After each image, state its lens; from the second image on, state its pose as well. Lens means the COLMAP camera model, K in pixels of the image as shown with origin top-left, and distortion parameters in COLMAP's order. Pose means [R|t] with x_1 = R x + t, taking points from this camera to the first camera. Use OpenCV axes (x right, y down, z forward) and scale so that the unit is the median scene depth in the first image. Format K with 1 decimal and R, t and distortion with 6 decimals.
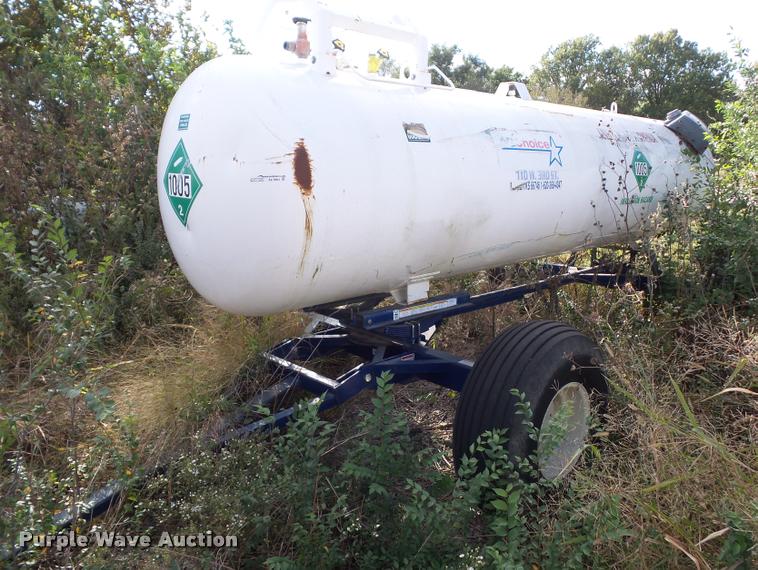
lens RADIAL K [[534.3, 0, 379.0], [0, 534.3, 285.0], [0, 0, 1]] dist [0.000131, 0.061032]
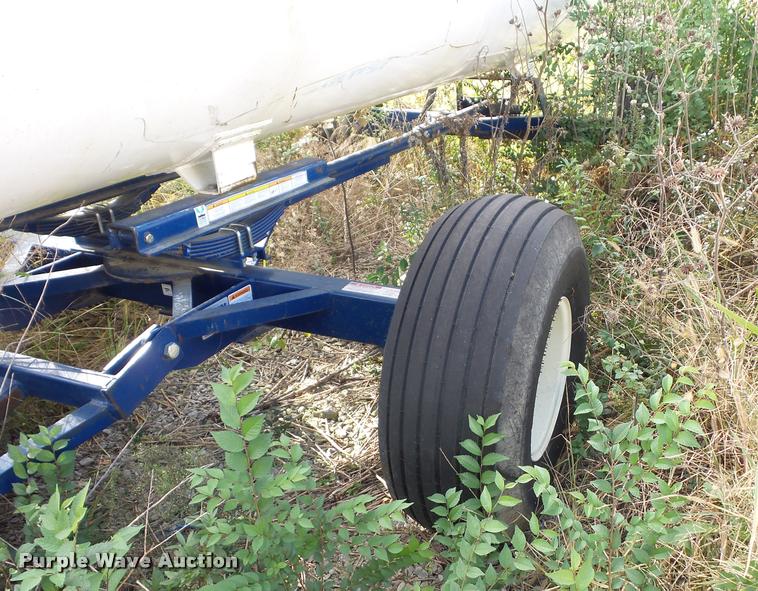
lens RADIAL K [[494.1, 0, 379.1], [0, 494.1, 323.1], [0, 0, 1]] dist [0.005581, 0.001538]
pose [[0.888050, -0.217175, 0.405219, -0.029343], [0.082517, 0.942375, 0.324222, 0.013315], [-0.452281, -0.254488, 0.854797, 0.492995]]
